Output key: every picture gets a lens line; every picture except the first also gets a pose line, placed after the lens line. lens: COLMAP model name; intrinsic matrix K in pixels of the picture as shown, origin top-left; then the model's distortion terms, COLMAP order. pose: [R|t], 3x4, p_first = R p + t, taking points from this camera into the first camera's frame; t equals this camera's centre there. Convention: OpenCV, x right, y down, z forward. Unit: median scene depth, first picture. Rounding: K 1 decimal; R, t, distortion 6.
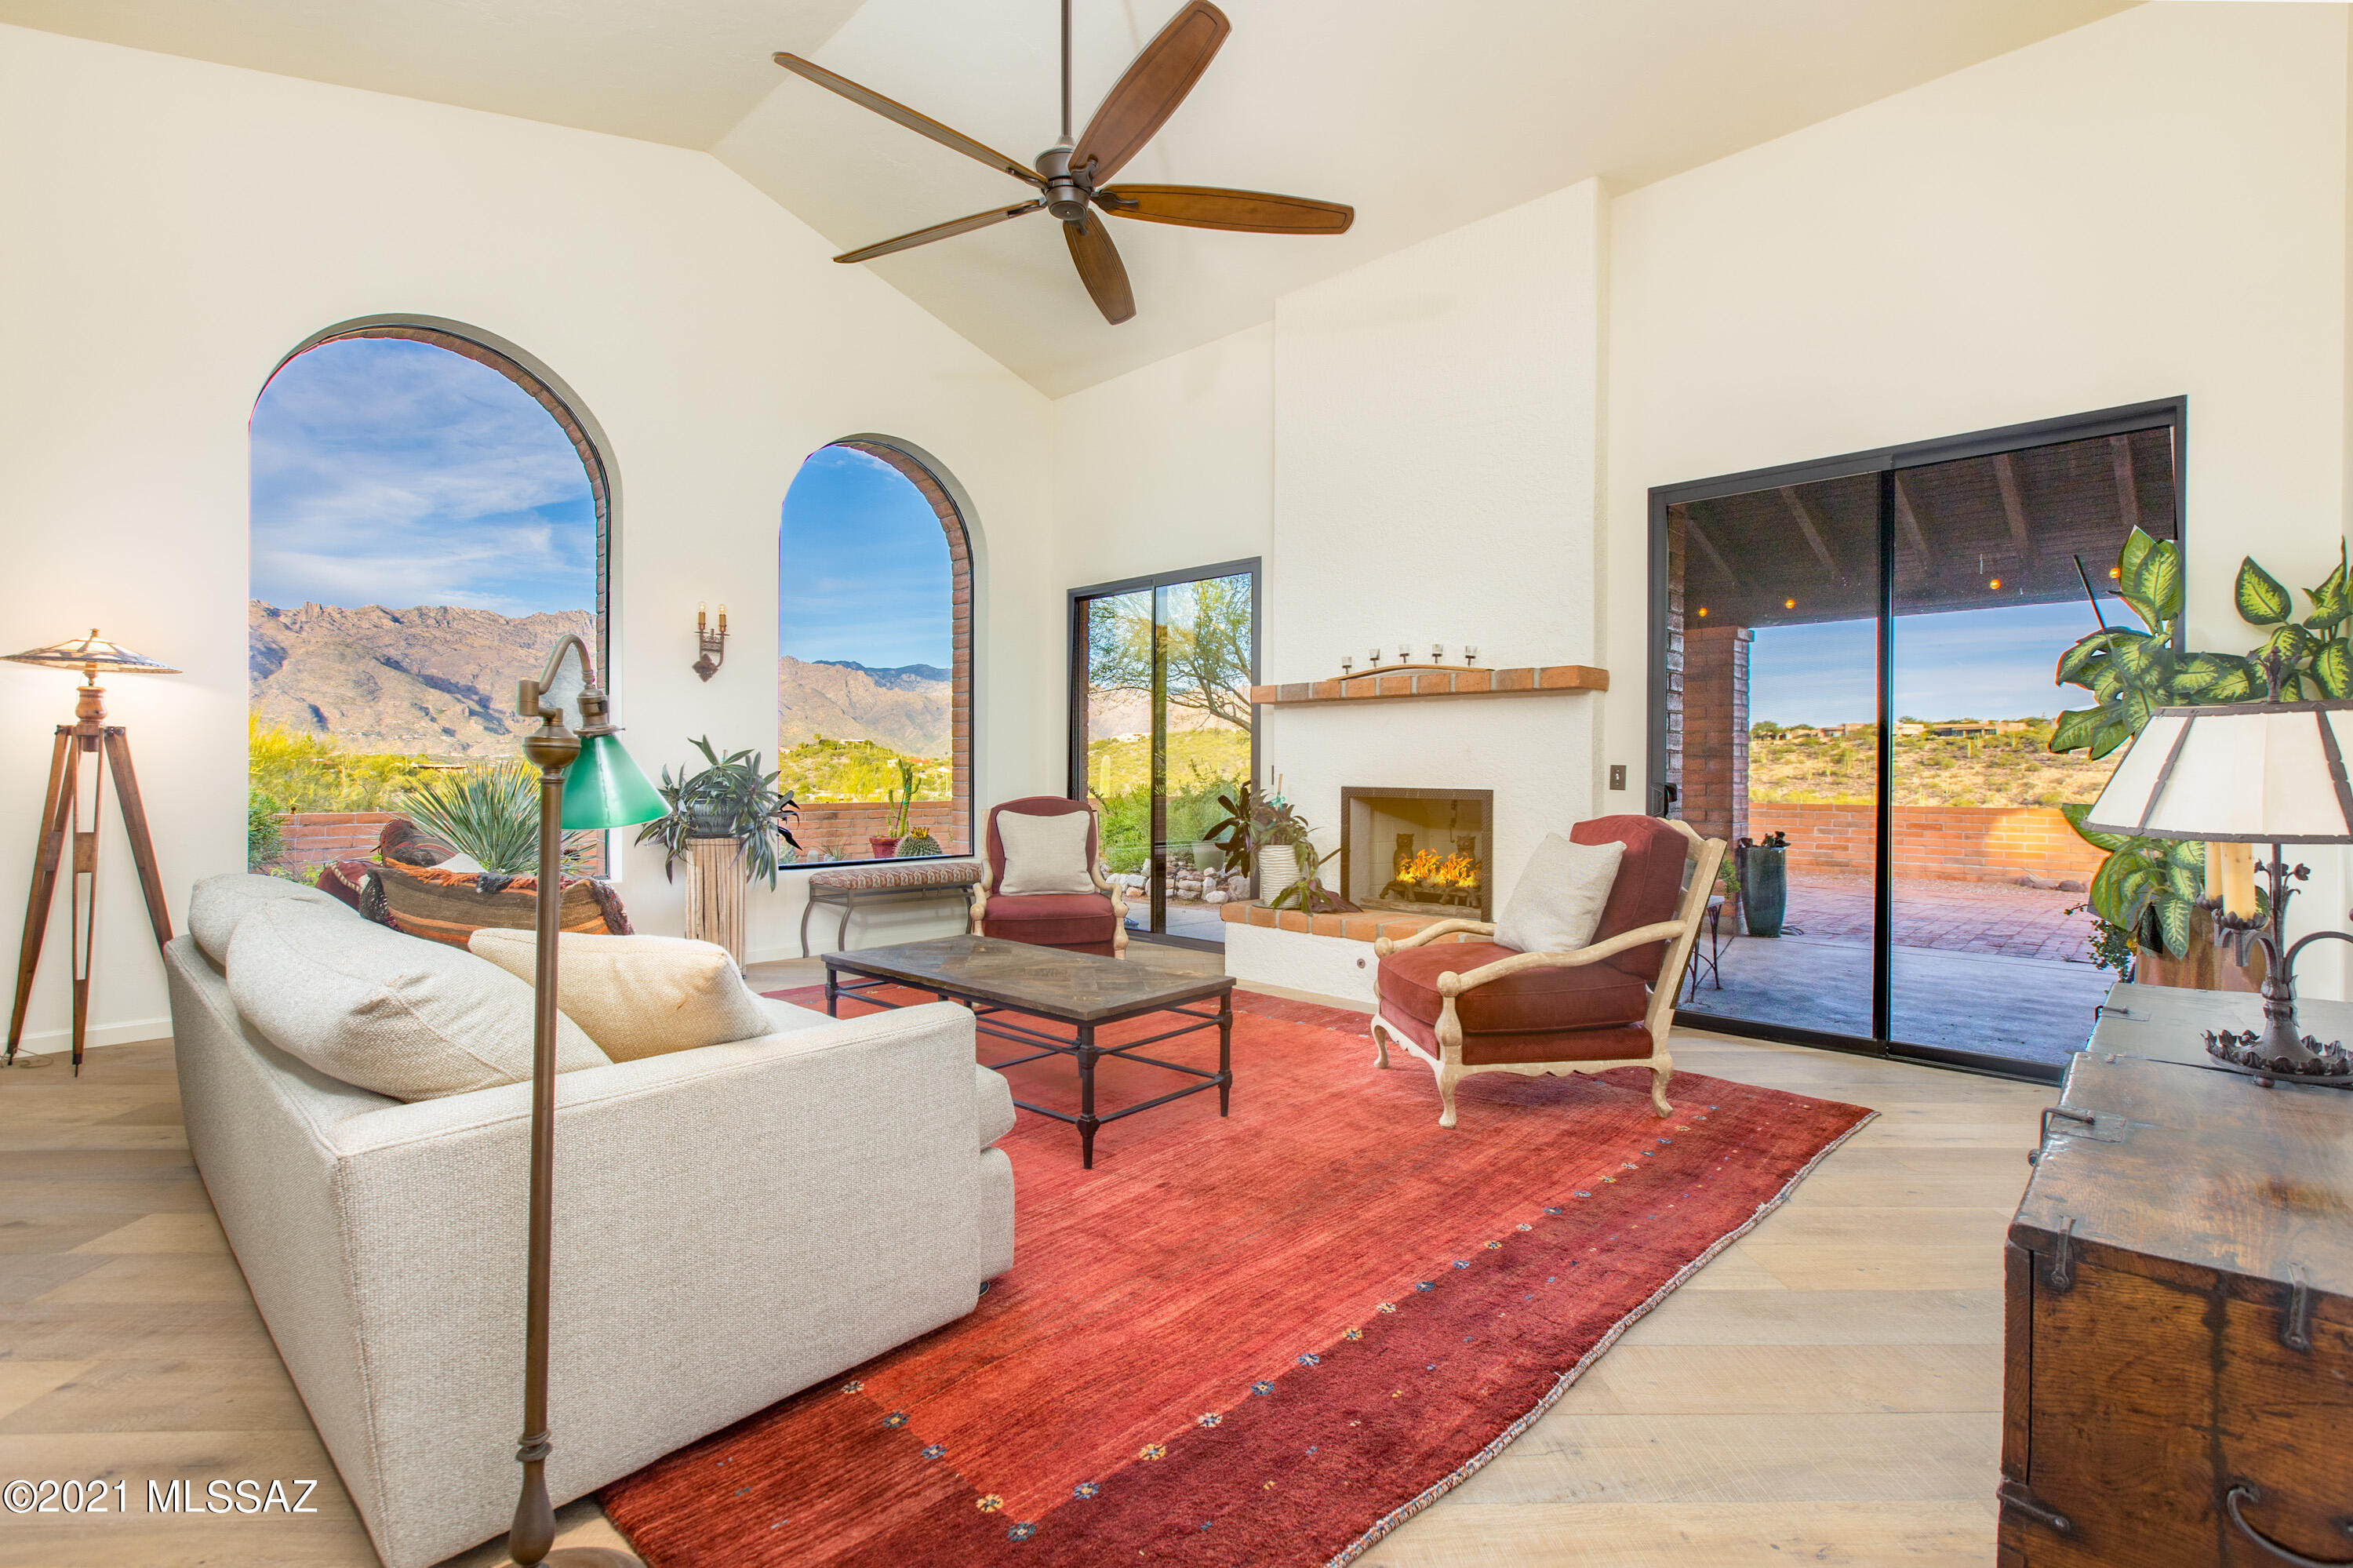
lens RADIAL K [[1071.7, 0, 1178.1], [0, 1071.7, 757.8], [0, 0, 1]] dist [0.002570, 0.001108]
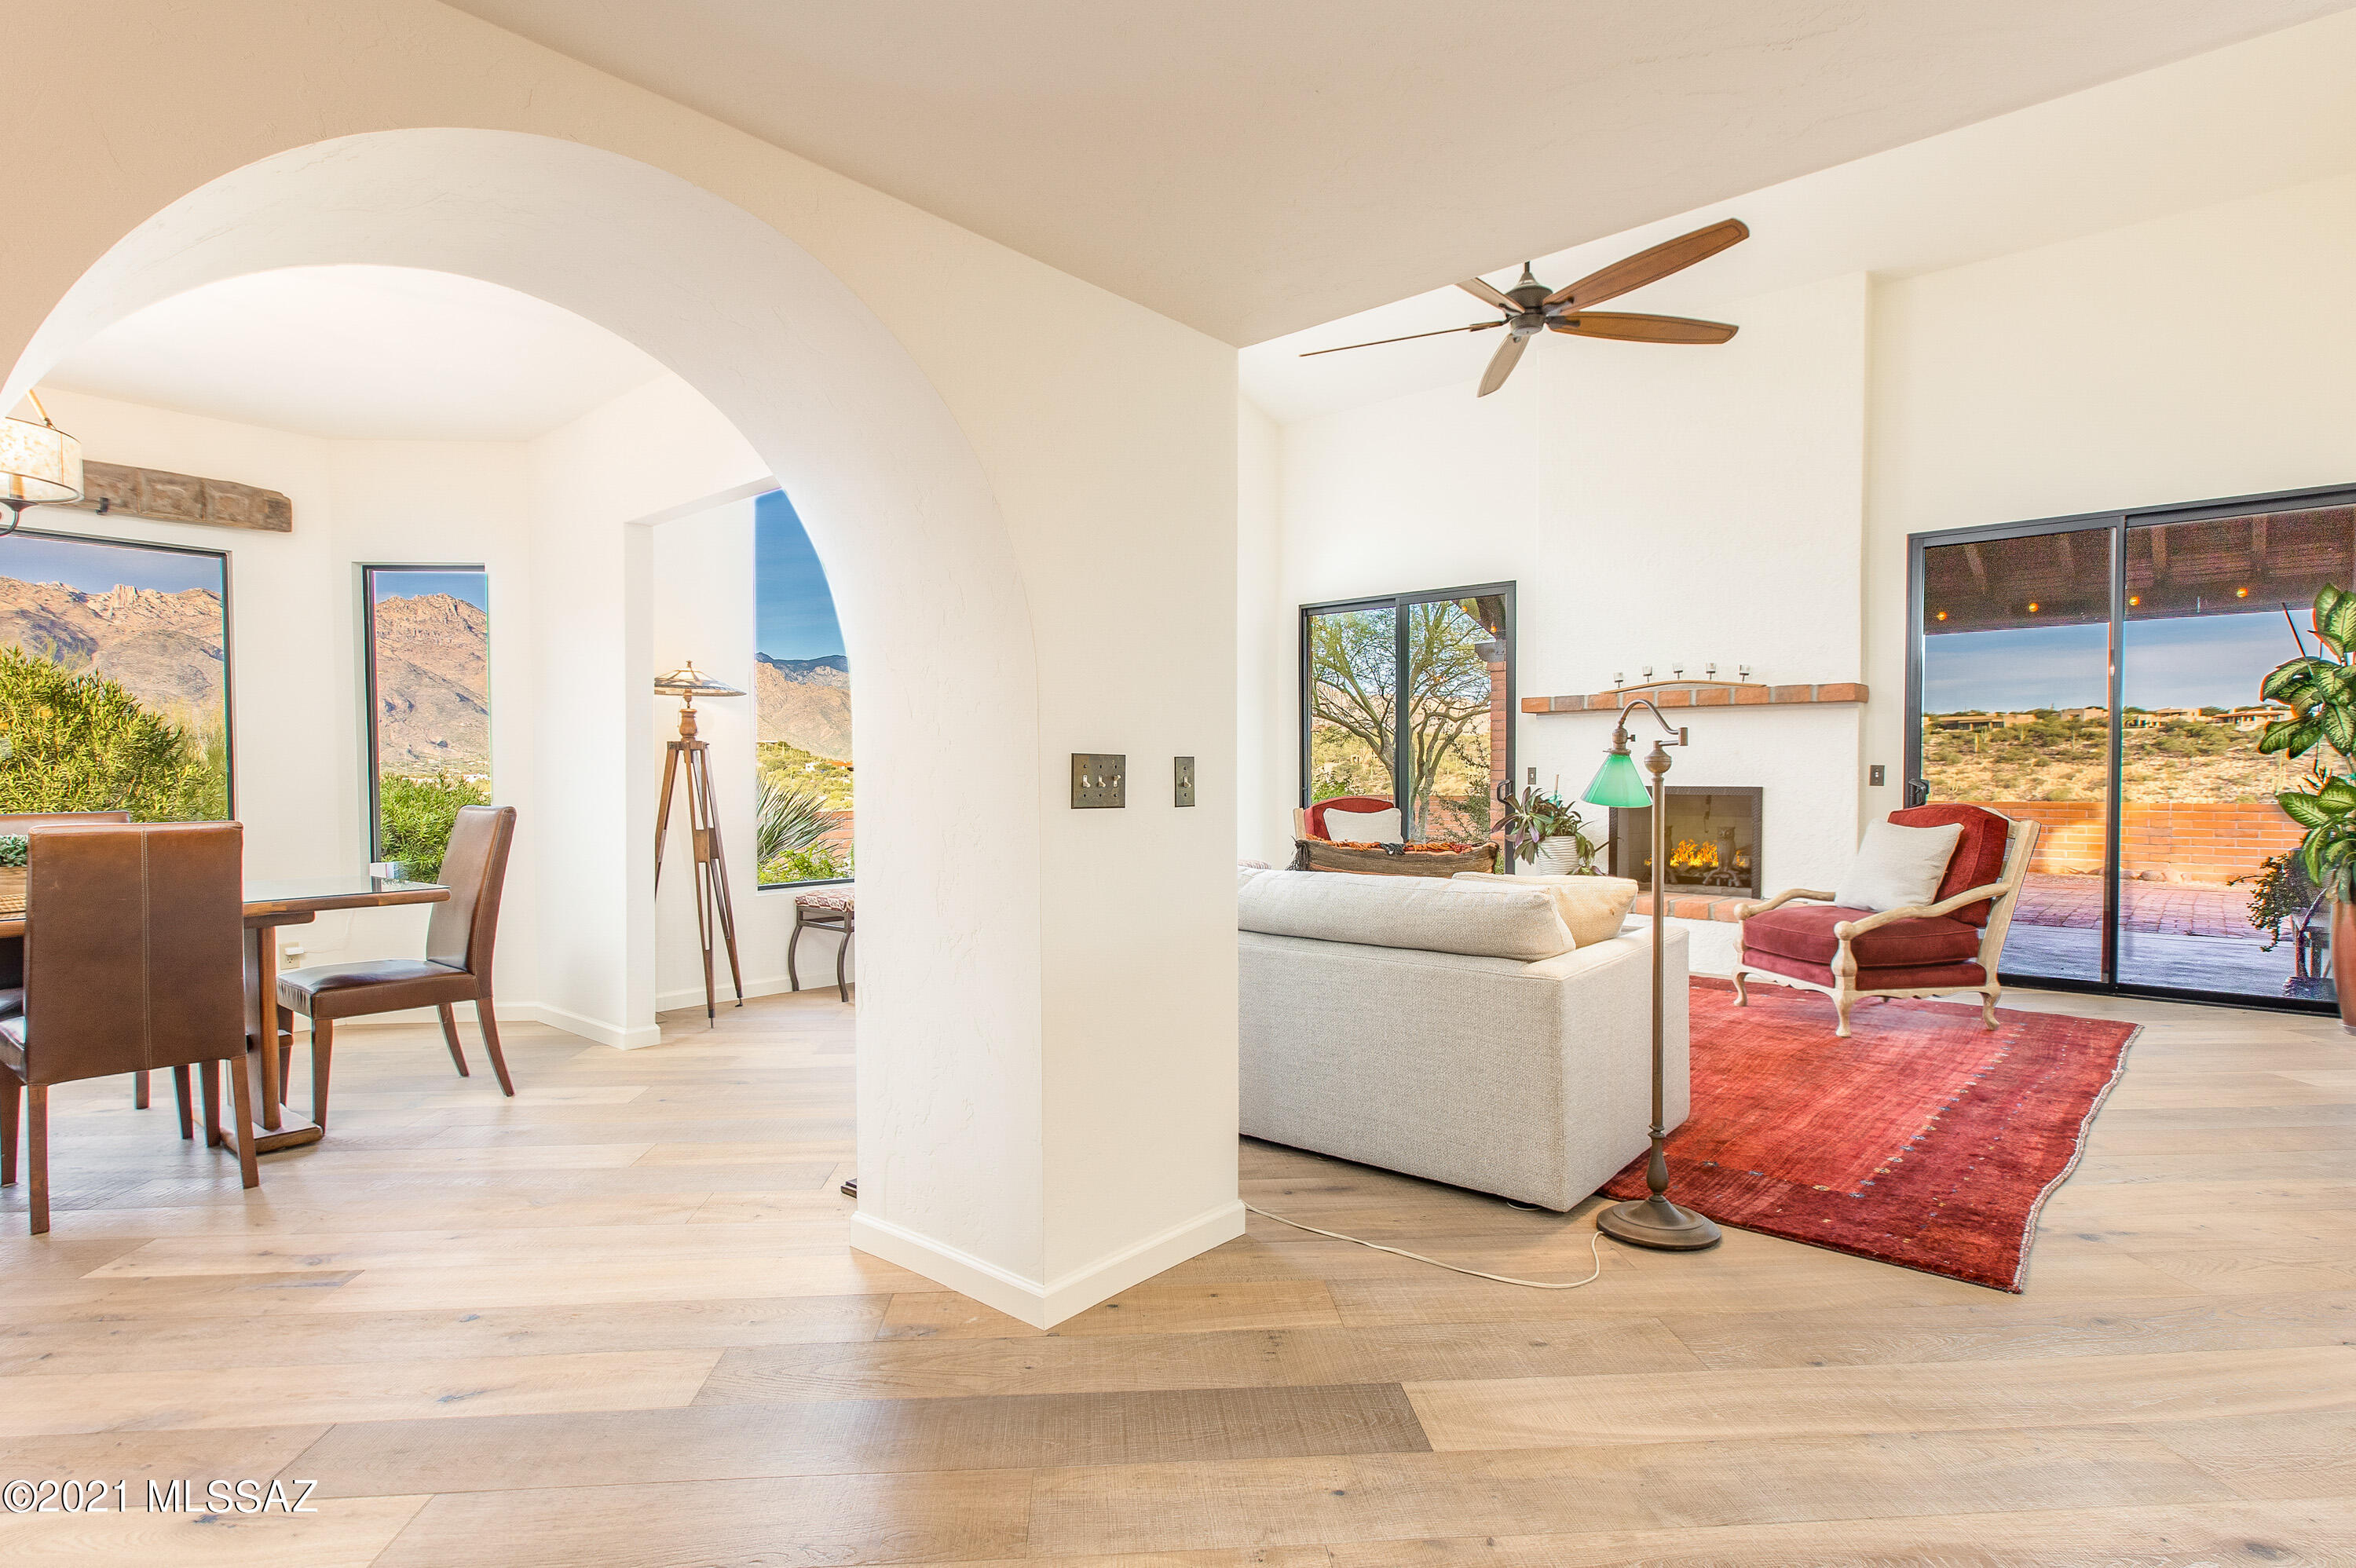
lens RADIAL K [[1188.5, 0, 1178.0], [0, 1188.5, 784.0], [0, 0, 1]] dist [0.002806, 0.000956]
pose [[0.998888, -0.007819, 0.046487, -0.549224], [0.006799, 0.999734, 0.022060, -0.008390], [-0.046647, -0.021719, 0.998675, -0.371308]]
